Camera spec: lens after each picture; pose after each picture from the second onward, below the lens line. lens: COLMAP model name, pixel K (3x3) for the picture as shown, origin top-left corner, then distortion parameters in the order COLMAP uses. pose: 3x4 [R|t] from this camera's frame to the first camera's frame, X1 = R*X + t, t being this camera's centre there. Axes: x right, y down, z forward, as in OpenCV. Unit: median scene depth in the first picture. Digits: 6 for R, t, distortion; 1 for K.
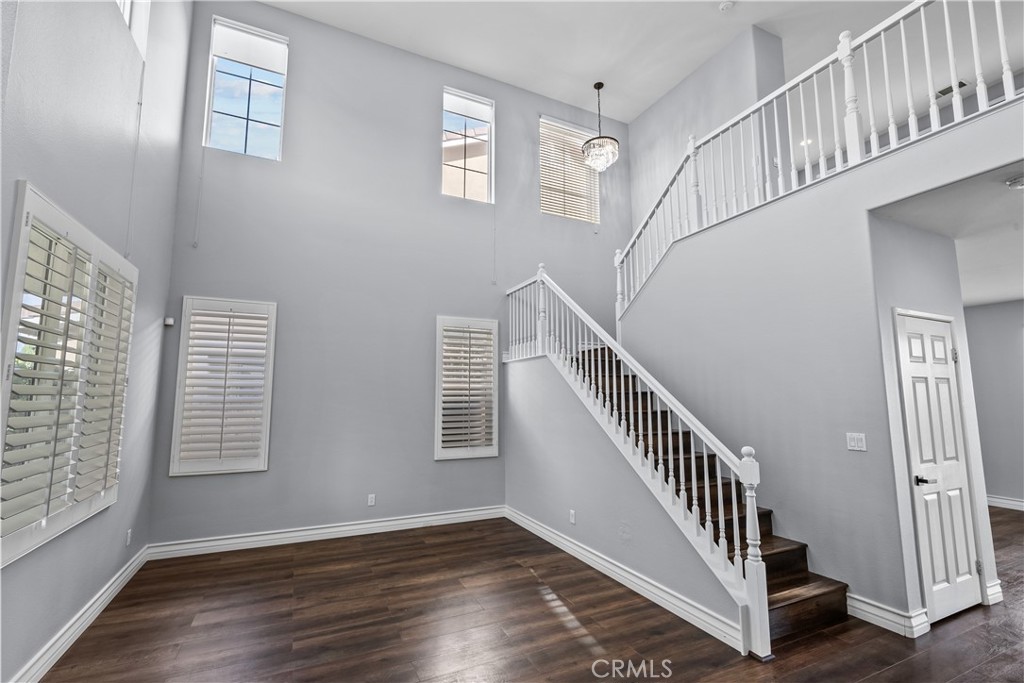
lens RADIAL K [[436.9, 0, 510.2], [0, 436.9, 344.6], [0, 0, 1]] dist [-0.002864, -0.000331]
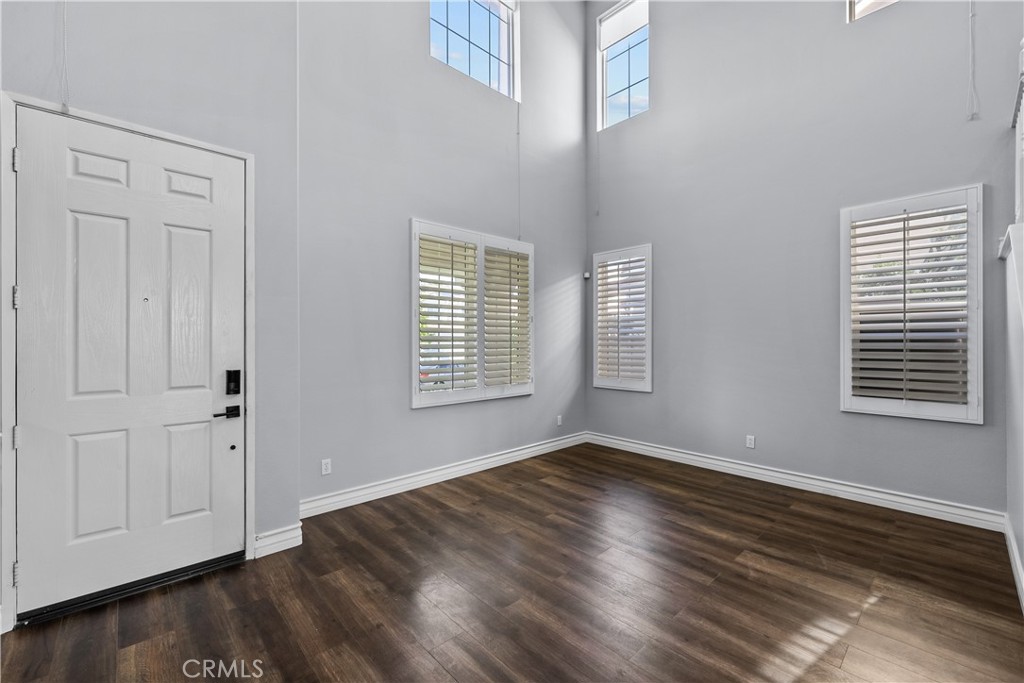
lens RADIAL K [[409.9, 0, 501.7], [0, 409.9, 344.5], [0, 0, 1]] dist [-0.008761, -0.000200]
pose [[0.308307, 0.011031, -0.951223, 0.355078], [0.116241, 0.992003, 0.049180, 0.067018], [0.944158, -0.125733, 0.304560, 0.330629]]
